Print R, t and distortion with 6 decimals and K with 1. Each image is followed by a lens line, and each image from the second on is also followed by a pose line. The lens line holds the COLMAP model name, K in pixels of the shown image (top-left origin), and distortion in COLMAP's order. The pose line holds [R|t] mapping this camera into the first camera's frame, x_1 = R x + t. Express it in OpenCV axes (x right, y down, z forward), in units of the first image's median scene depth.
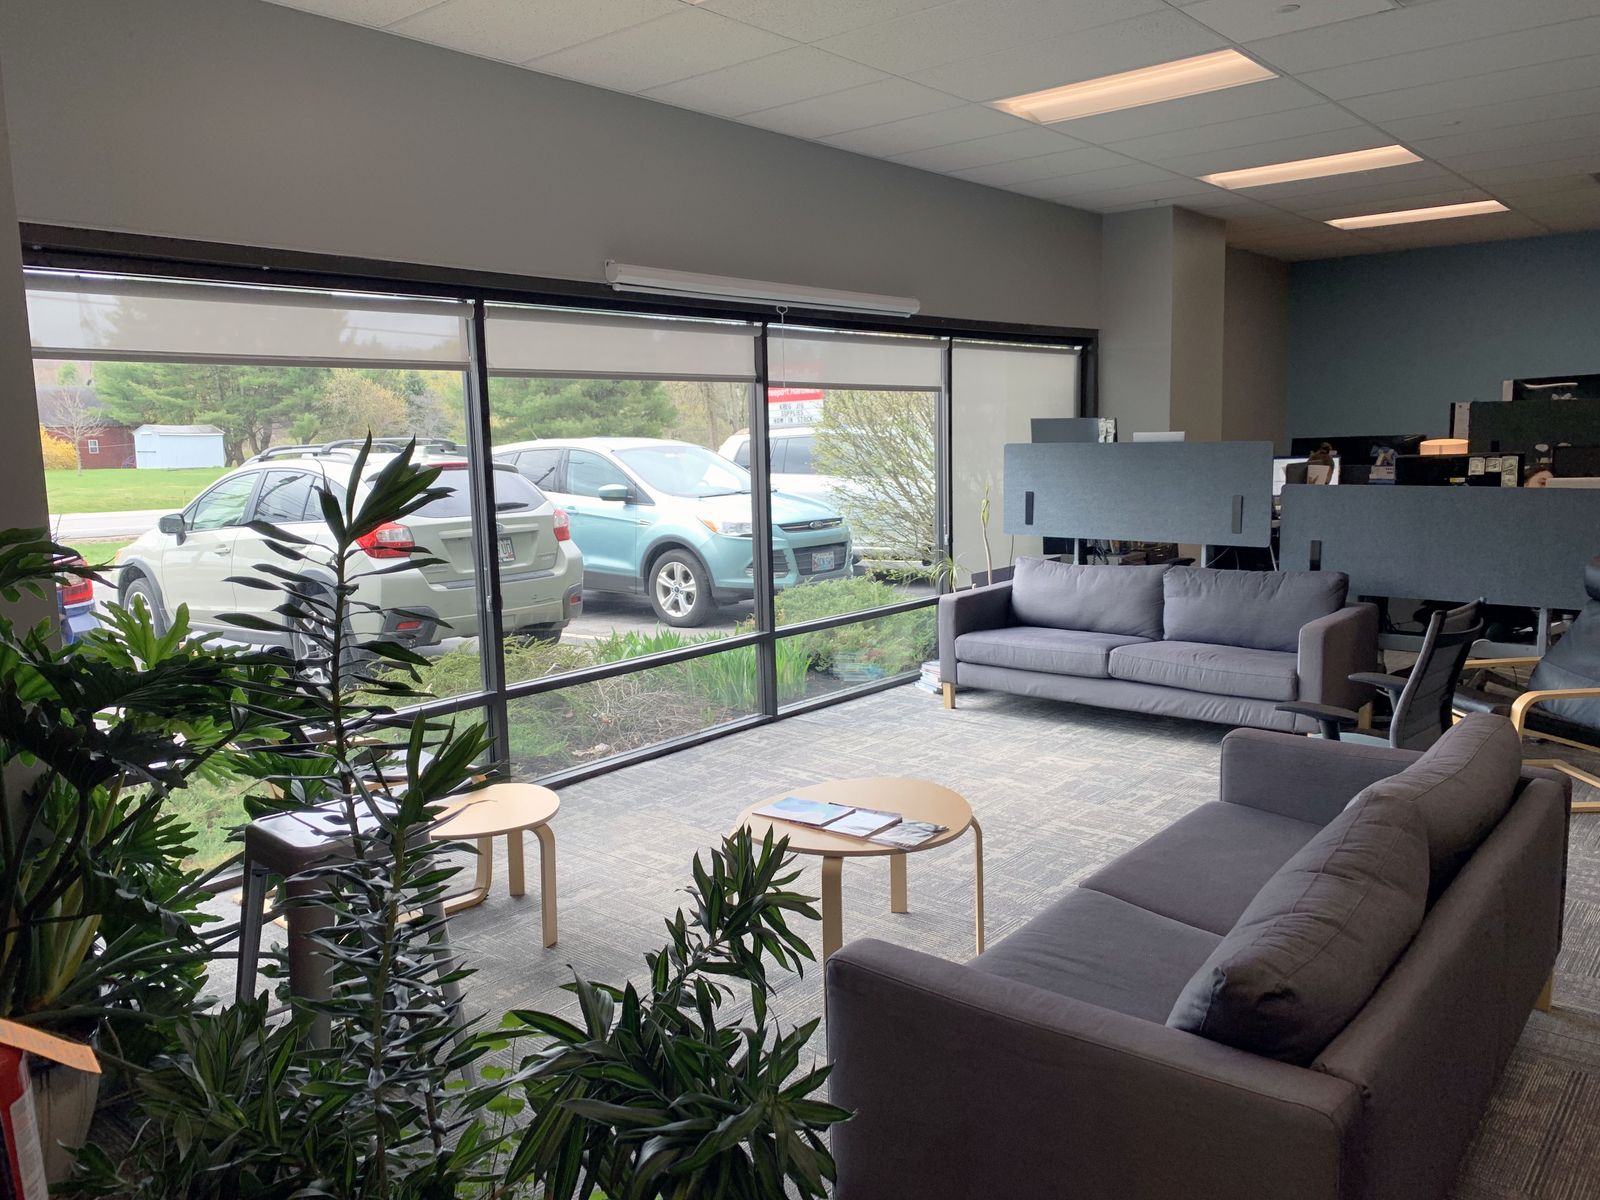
lens RADIAL K [[1224.3, 0, 800.0], [0, 1224.3, 600.0], [0, 0, 1]] dist [0.178555, -0.000220]
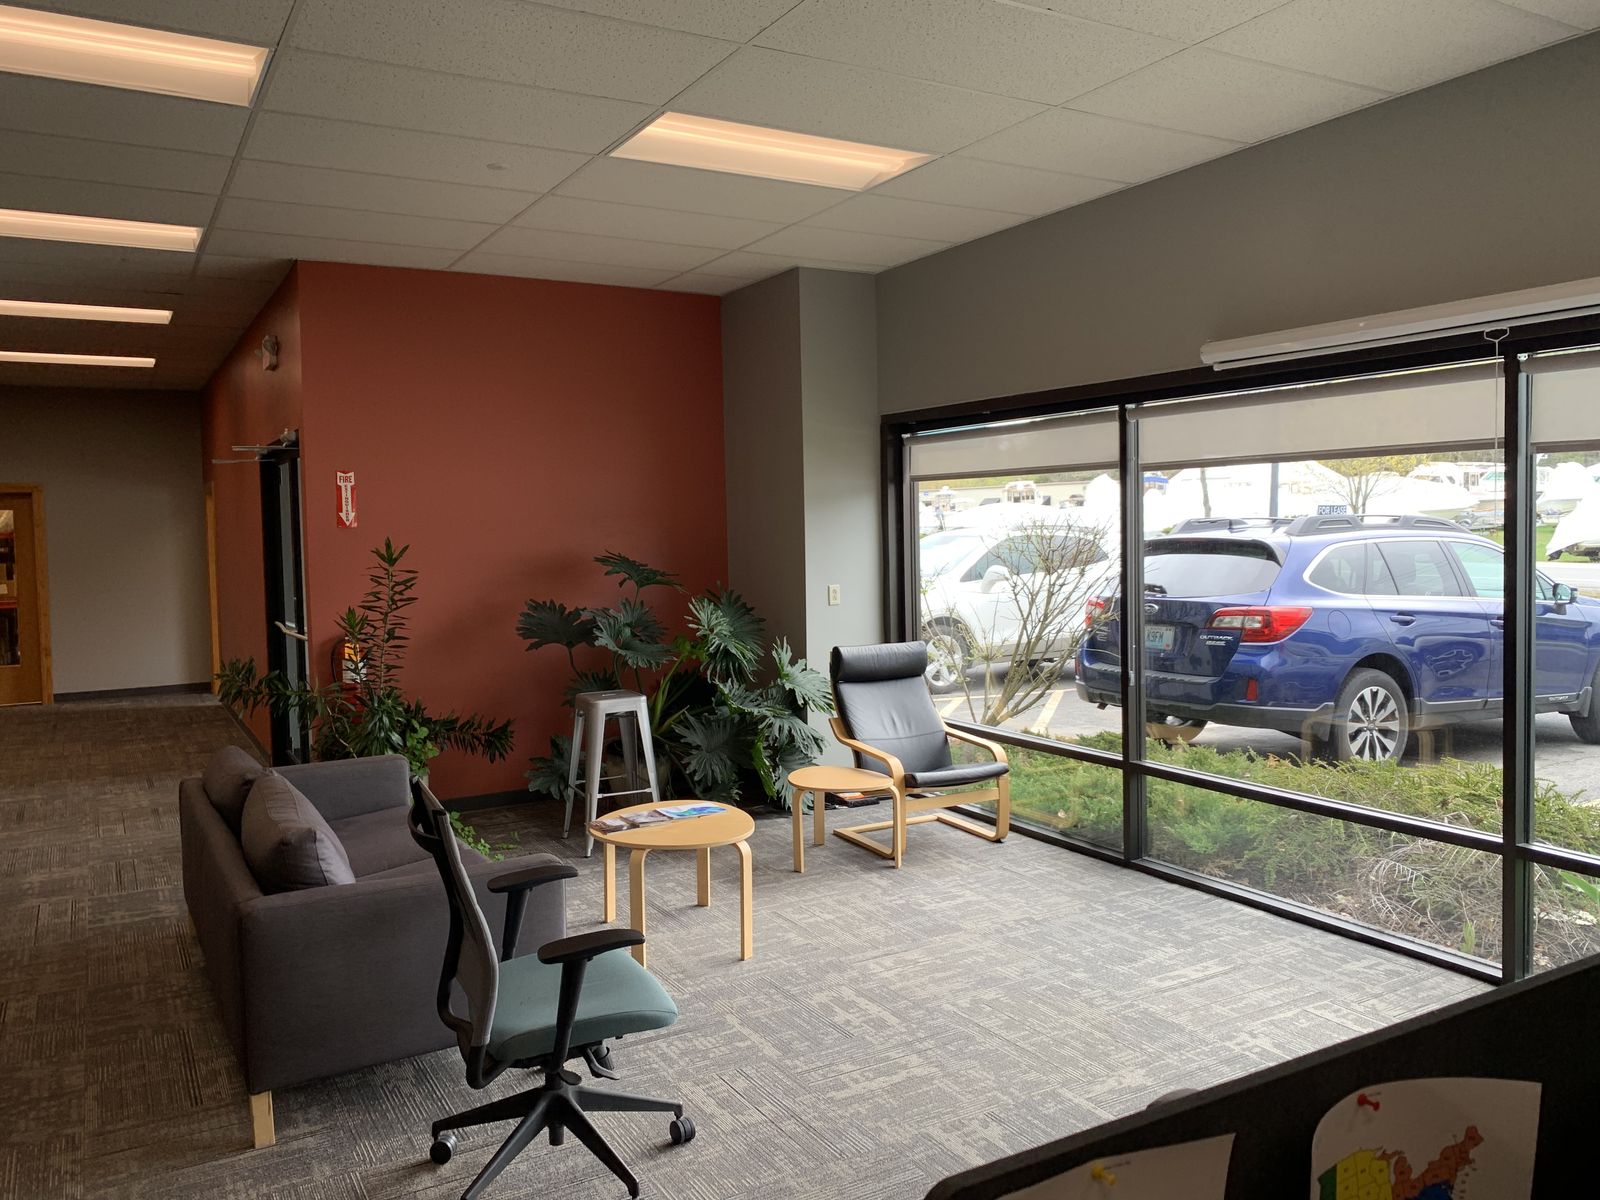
lens RADIAL K [[1229.3, 0, 800.0], [0, 1229.3, 600.0], [0, 0, 1]] dist [-0.000482, -0.000999]
pose [[-0.353660, 0.083640, -0.931627, 0.814244], [-0.106781, 0.985873, 0.129046, -0.166247], [0.929259, 0.145118, -0.339733, 1.039331]]
